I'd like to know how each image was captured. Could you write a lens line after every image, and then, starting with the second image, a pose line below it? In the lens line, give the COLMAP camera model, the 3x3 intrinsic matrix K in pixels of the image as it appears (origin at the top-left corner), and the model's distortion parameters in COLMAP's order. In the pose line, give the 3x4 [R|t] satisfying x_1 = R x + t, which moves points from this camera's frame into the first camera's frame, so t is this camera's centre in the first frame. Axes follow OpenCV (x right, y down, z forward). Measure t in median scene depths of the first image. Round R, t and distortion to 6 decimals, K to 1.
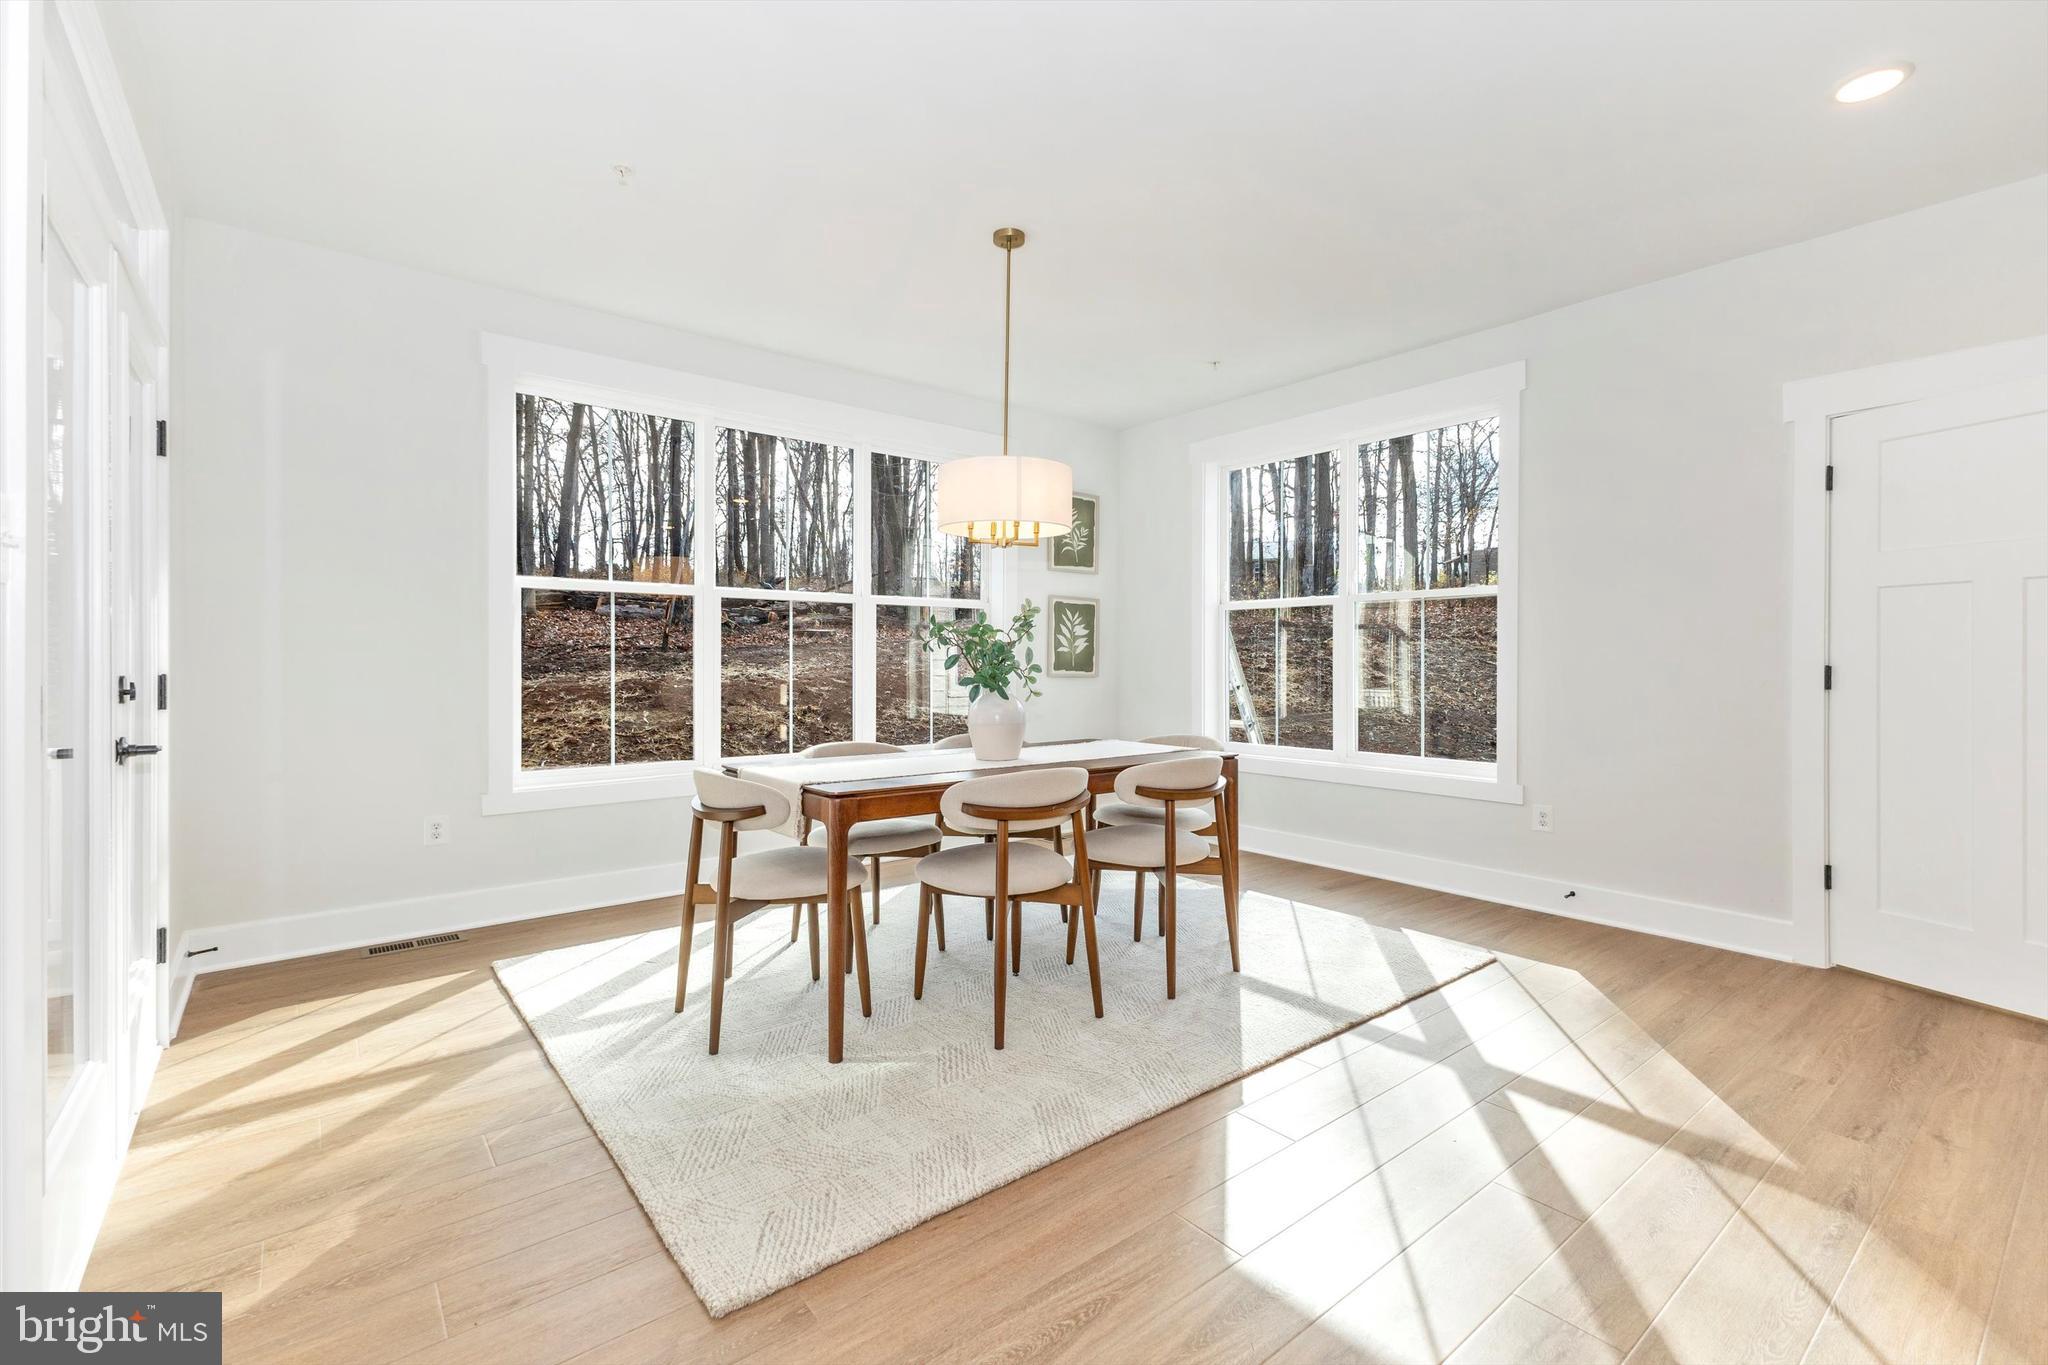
lens RADIAL K [[877.9, 0, 1013.5], [0, 877.9, 668.3], [0, 0, 1]] dist [0.008392, 0.000500]
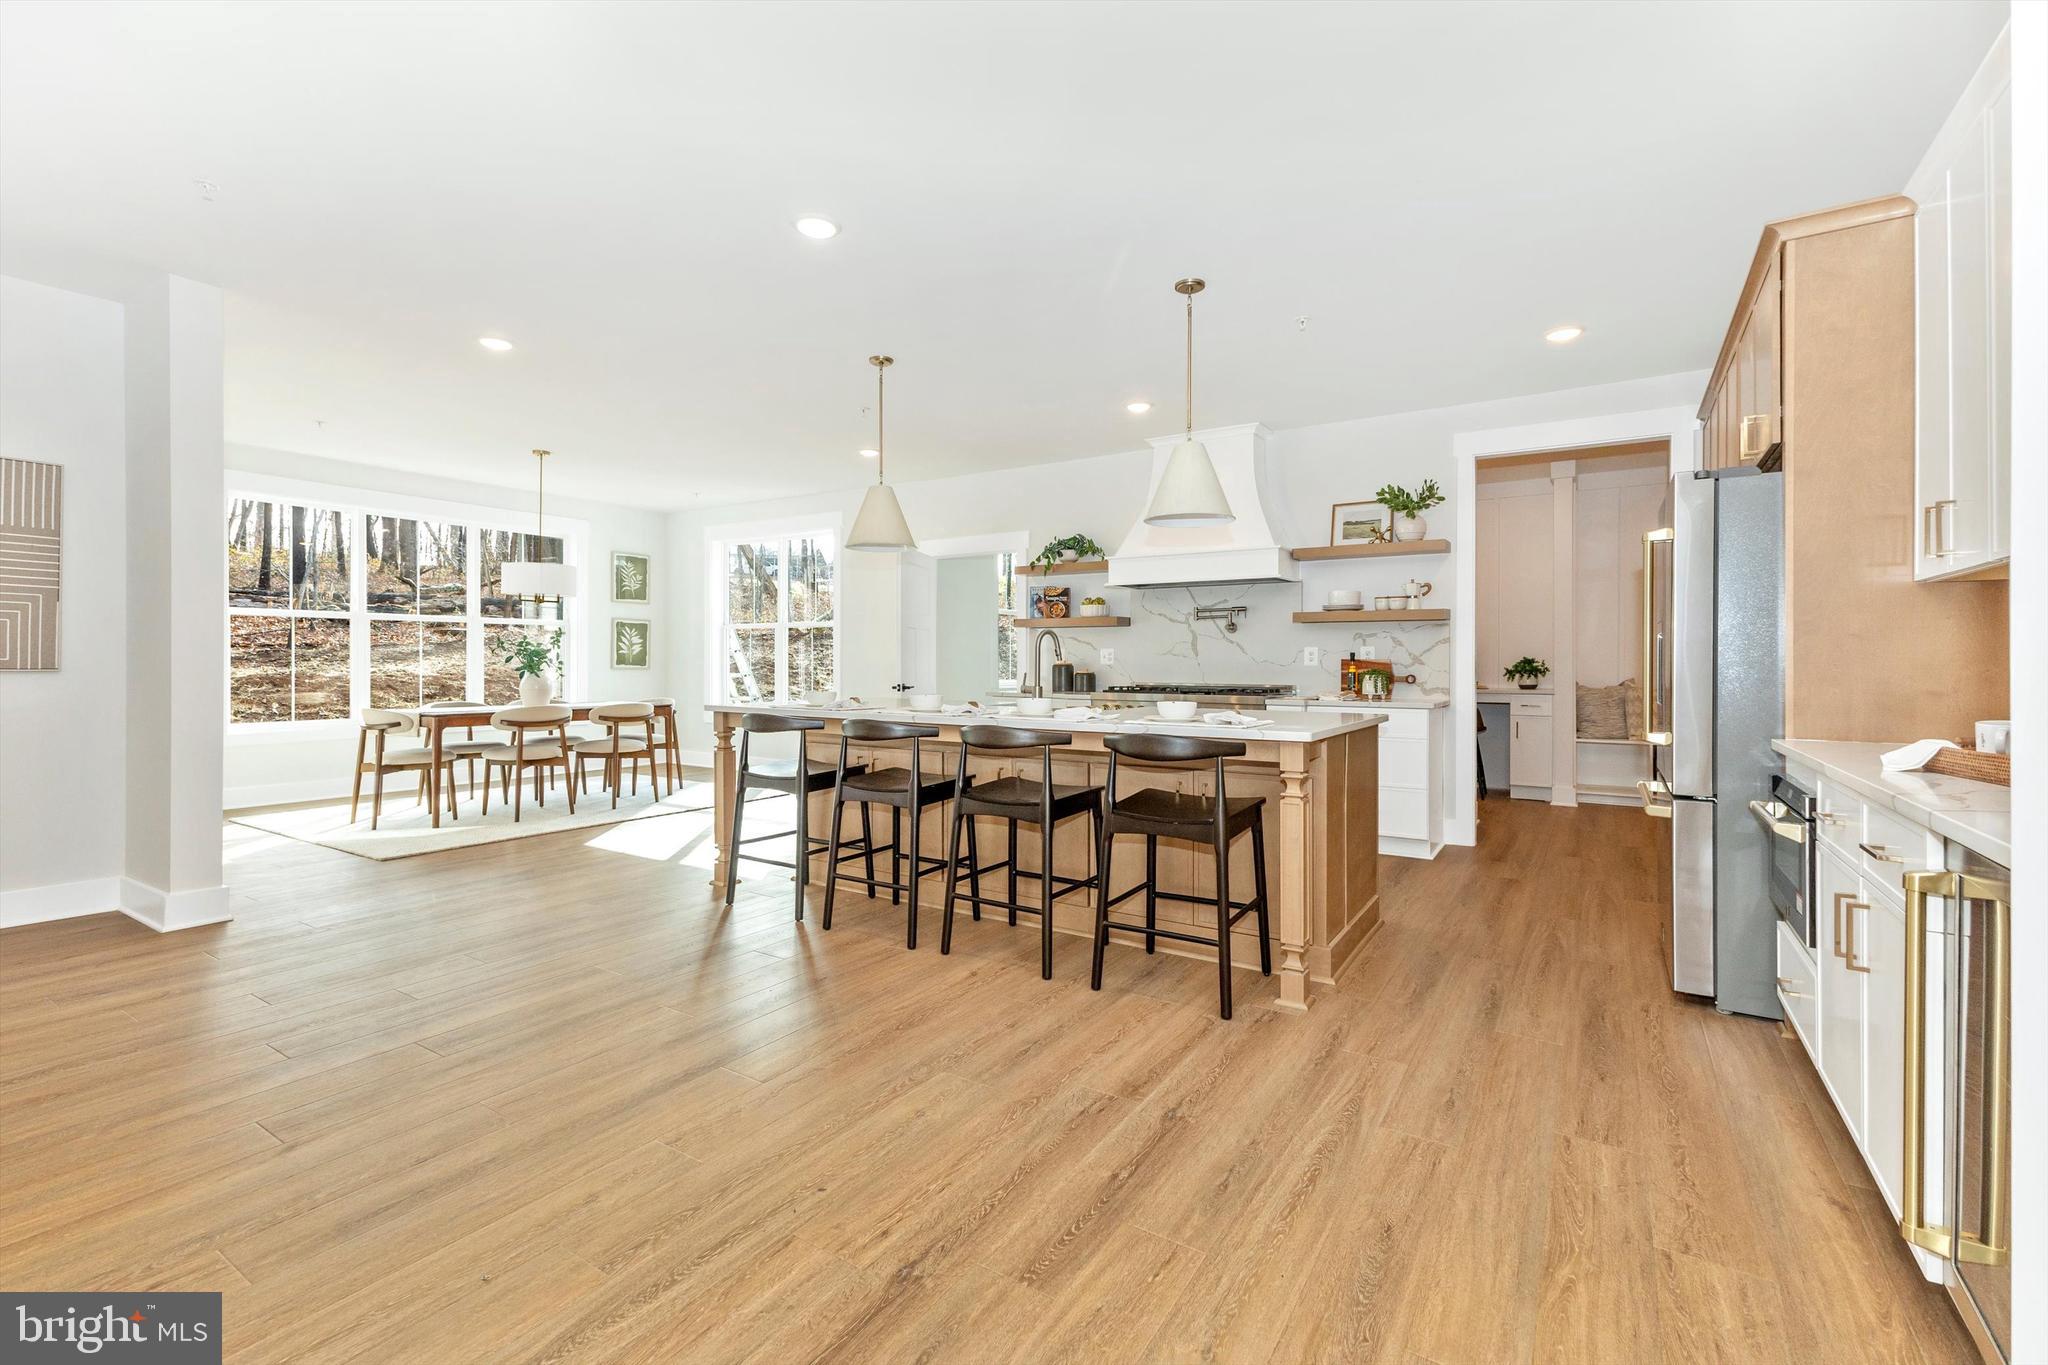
lens RADIAL K [[877.9, 0, 1014.5], [0, 877.9, 677.5], [0, 0, 1]] dist [0.008392, 0.000500]
pose [[0.946422, -0.002013, 0.322925, 0.300991], [-0.002105, 0.999921, 0.012405, 0.005405], [-0.322924, -0.012420, 0.946343, -1.037536]]
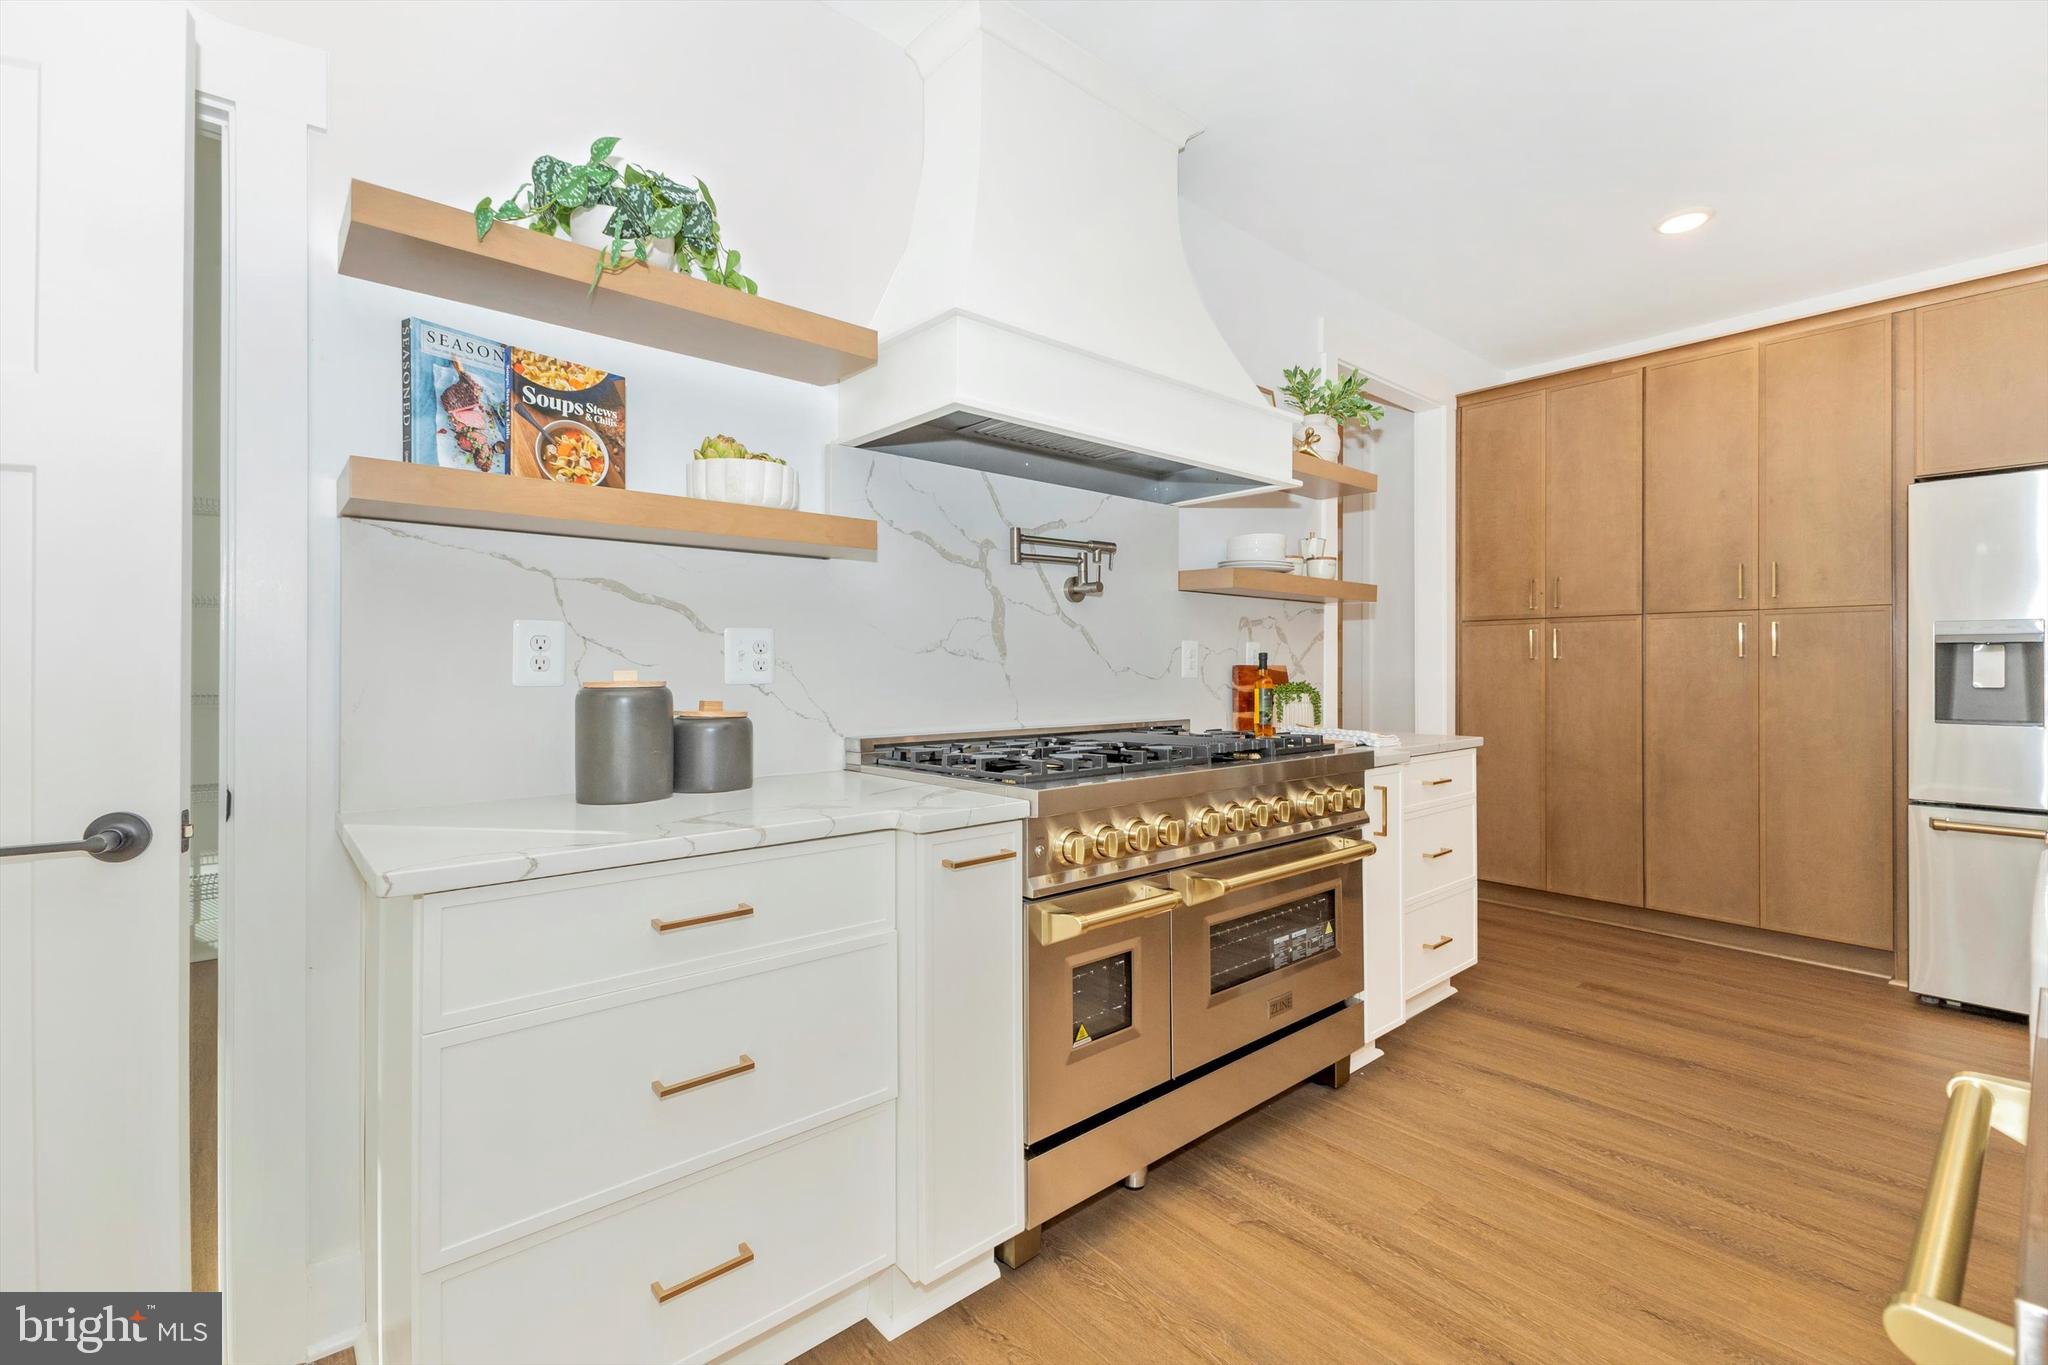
lens RADIAL K [[877.9, 0, 1037.0], [0, 877.9, 677.1], [0, 0, 1]] dist [0.008392, 0.000500]
pose [[-0.041428, -0.010392, 0.999087, 0.513760], [0.006790, 0.999920, 0.010683, -0.006584], [-0.999118, 0.007227, -0.041354, 0.335333]]
